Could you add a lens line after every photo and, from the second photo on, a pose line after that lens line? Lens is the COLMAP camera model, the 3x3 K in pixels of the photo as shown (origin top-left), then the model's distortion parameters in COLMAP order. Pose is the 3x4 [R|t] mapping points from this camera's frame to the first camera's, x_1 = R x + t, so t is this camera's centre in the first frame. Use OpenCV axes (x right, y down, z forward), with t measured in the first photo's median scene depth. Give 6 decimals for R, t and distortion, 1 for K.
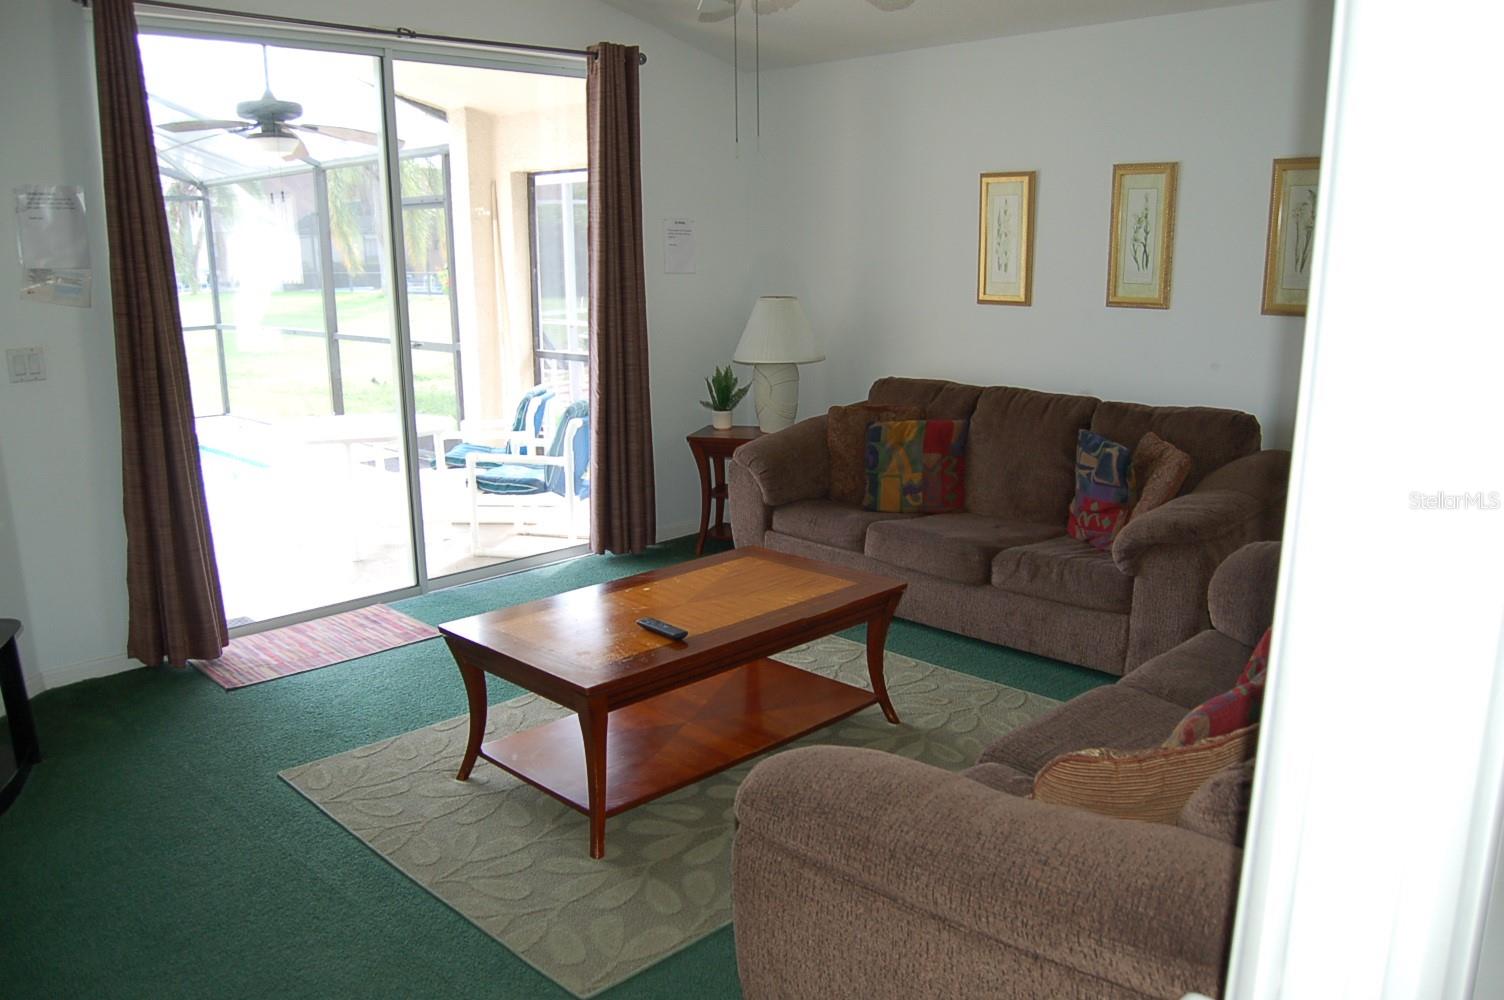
lens RADIAL K [[1186.1, 0, 757.9], [0, 1186.1, 526.8], [0, 0, 1]] dist [-0.088823, 0.034723]
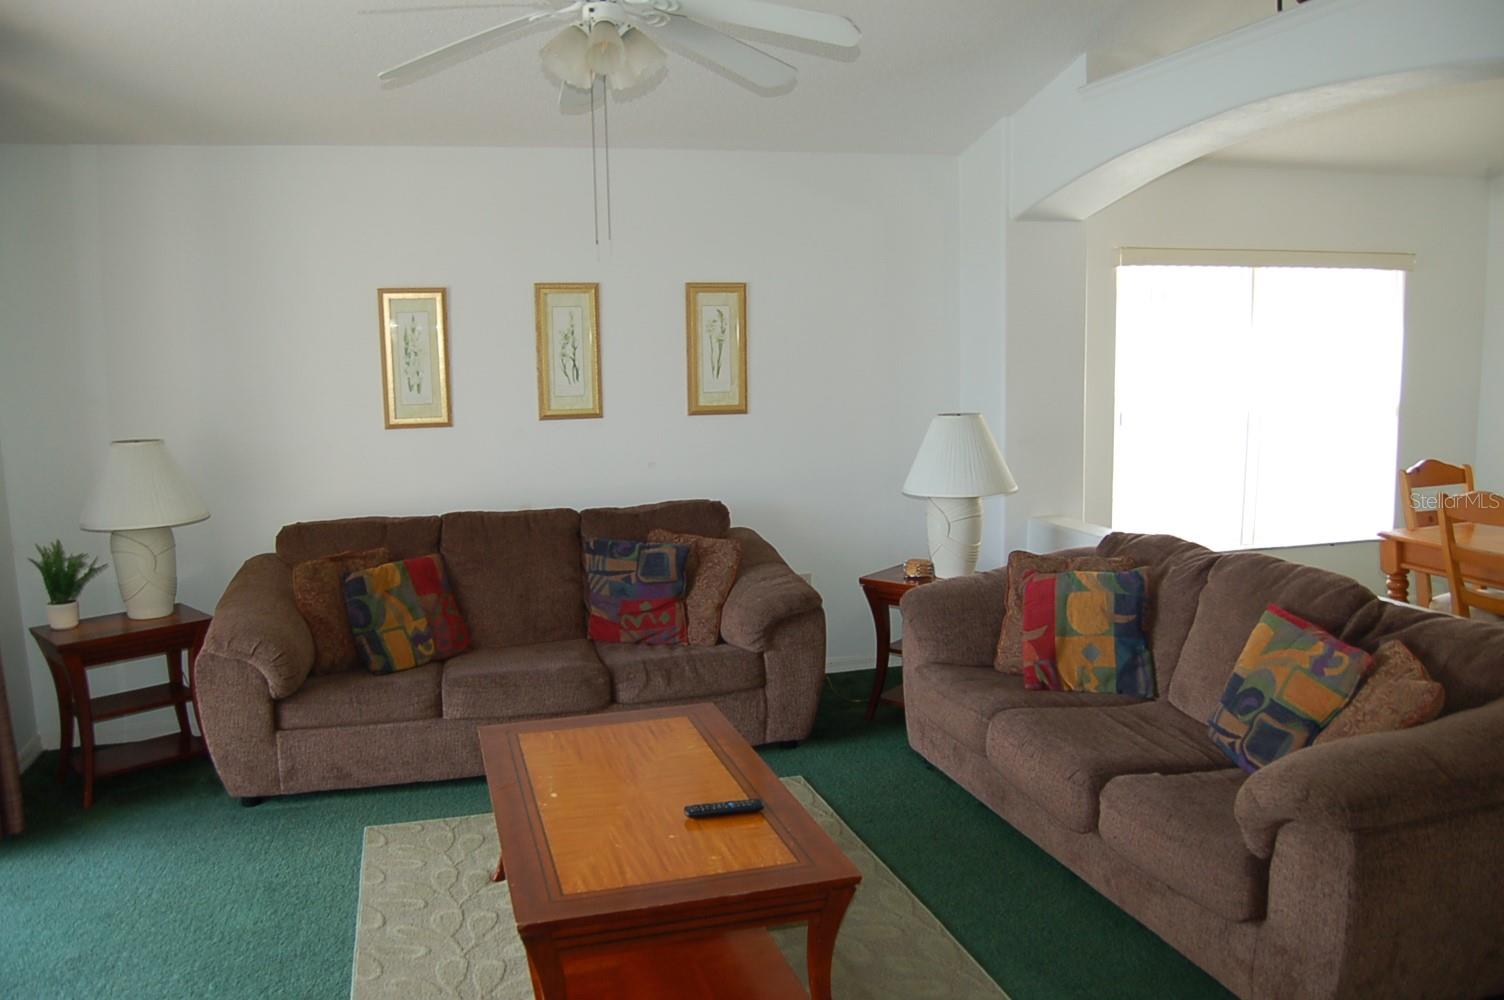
lens RADIAL K [[1186.1, 0, 738.5], [0, 1186.1, 524.4], [0, 0, 1]] dist [-0.088823, 0.034723]
pose [[0.489558, -0.132726, 0.861810, -0.504715], [0.218498, 0.975488, 0.026114, -0.086404], [-0.844151, 0.175520, 0.506558, 0.341210]]
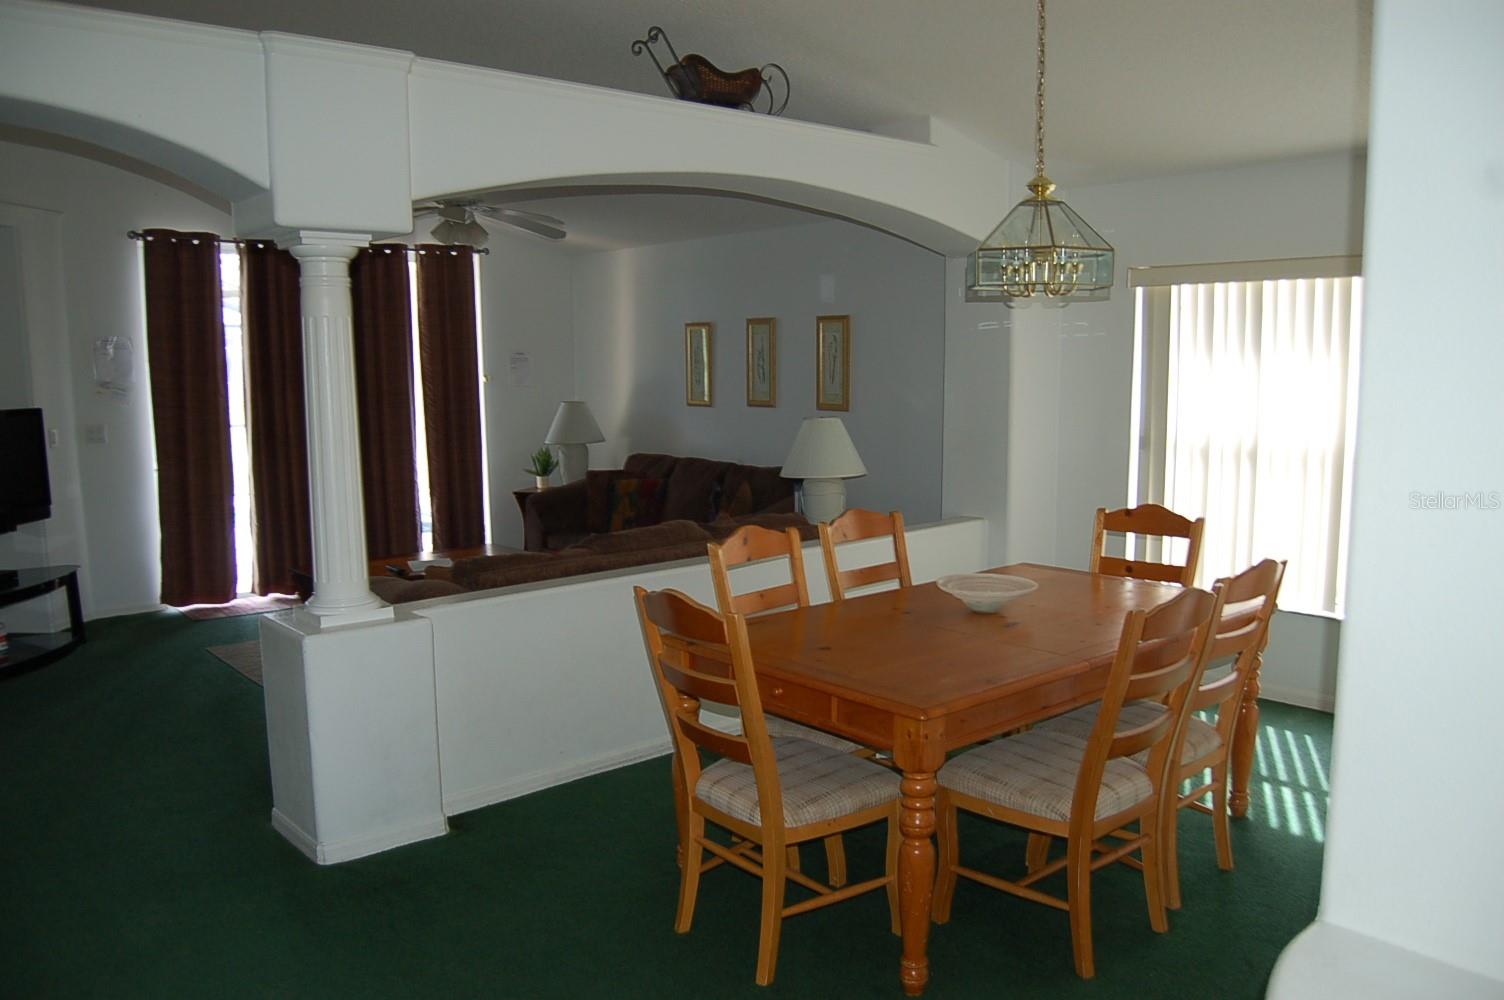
lens RADIAL K [[1186.1, 0, 748.0], [0, 1186.1, 507.2], [0, 0, 1]] dist [-0.088823, 0.034723]
pose [[0.996237, 0.014790, -0.085396, 0.424081], [-0.024177, 0.993643, -0.109951, 0.119139], [0.083227, 0.111602, 0.990262, -0.552156]]
